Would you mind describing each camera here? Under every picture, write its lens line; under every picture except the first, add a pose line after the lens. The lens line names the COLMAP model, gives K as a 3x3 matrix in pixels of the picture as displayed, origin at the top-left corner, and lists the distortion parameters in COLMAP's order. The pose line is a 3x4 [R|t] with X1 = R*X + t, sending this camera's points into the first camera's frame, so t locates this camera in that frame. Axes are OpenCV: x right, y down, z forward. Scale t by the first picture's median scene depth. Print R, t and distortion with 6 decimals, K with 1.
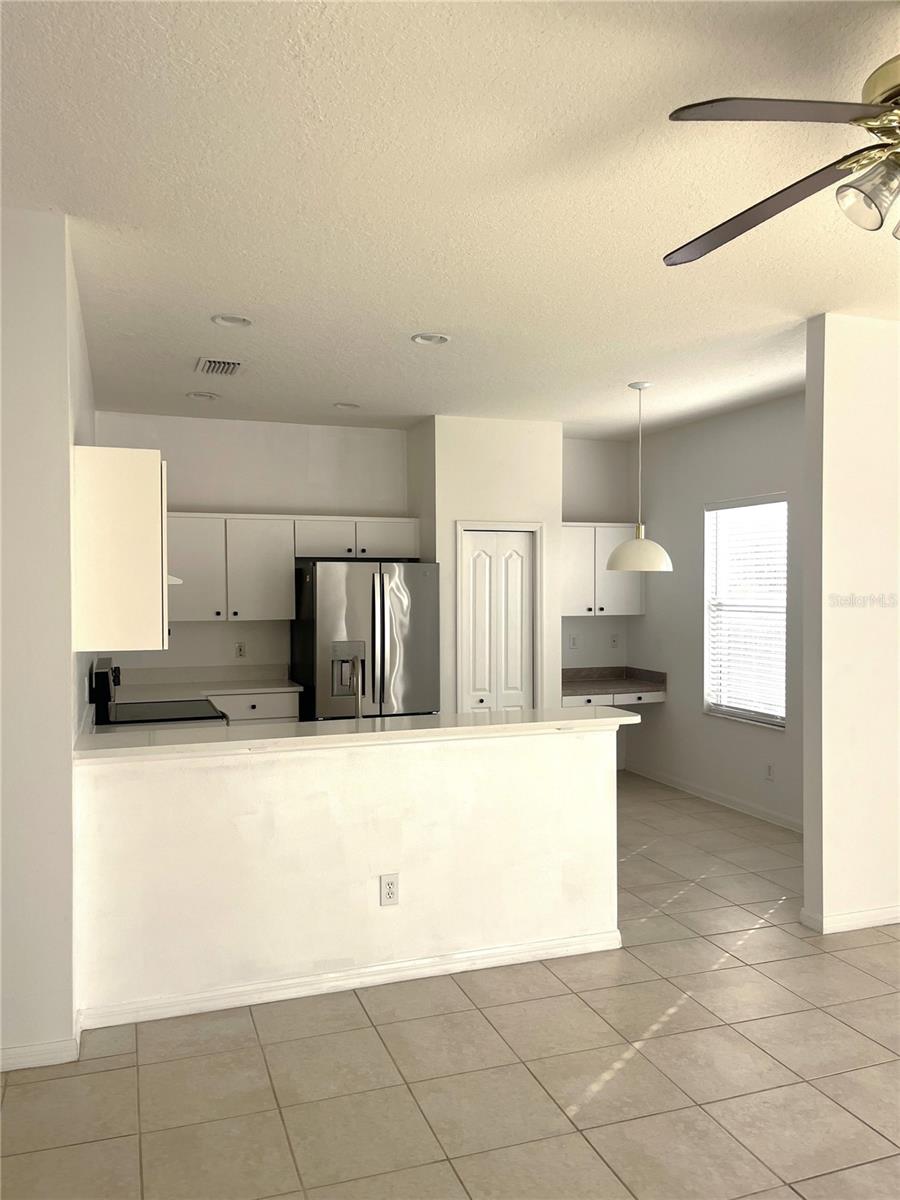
lens RADIAL K [[904.8, 0, 451.1], [0, 904.8, 595.2], [0, 0, 1]] dist [0.086315, -0.110231]
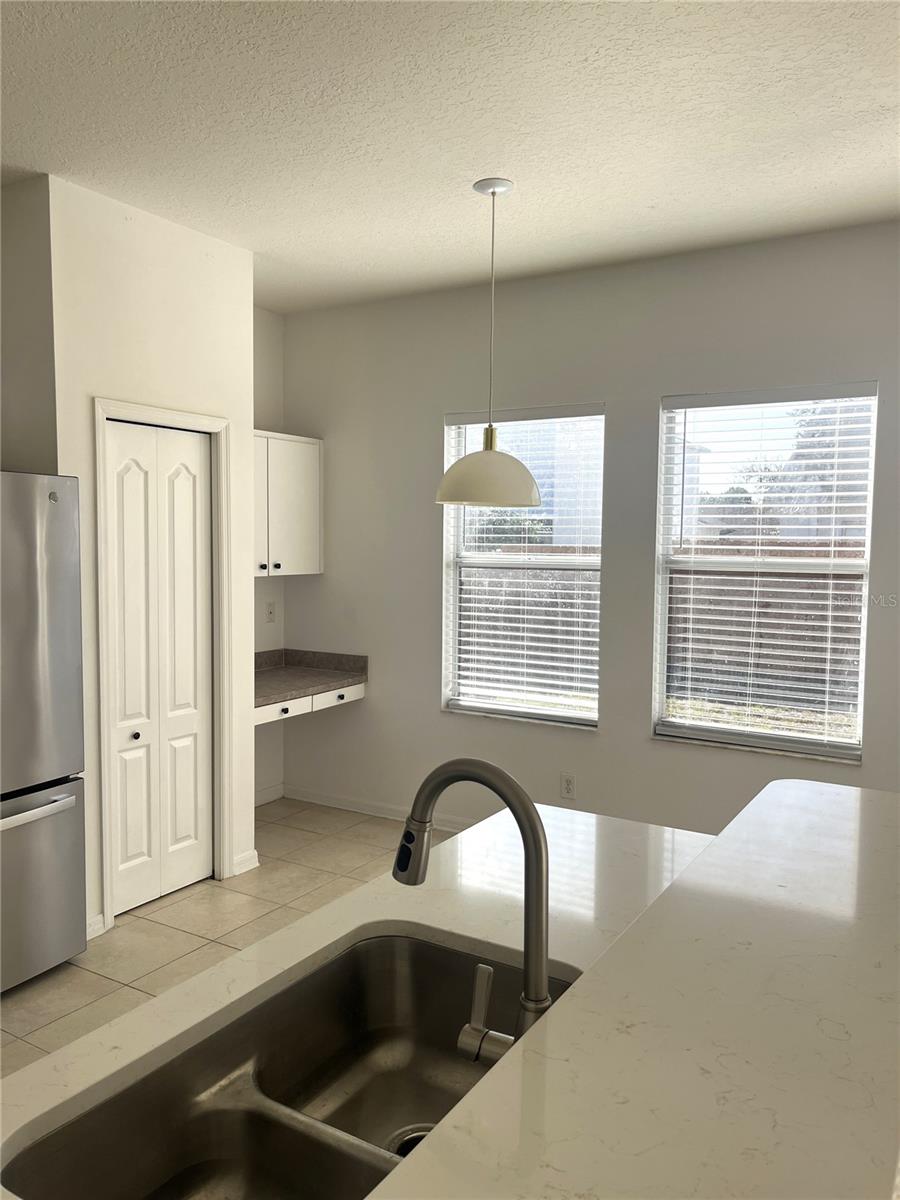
lens RADIAL K [[904.8, 0, 451.1], [0, 904.8, 595.2], [0, 0, 1]] dist [0.086315, -0.110231]
pose [[0.780575, -0.028248, 0.624423, -0.157932], [-0.006794, 0.998536, 0.053666, 0.000566], [-0.625025, -0.046132, 0.779241, 0.445150]]
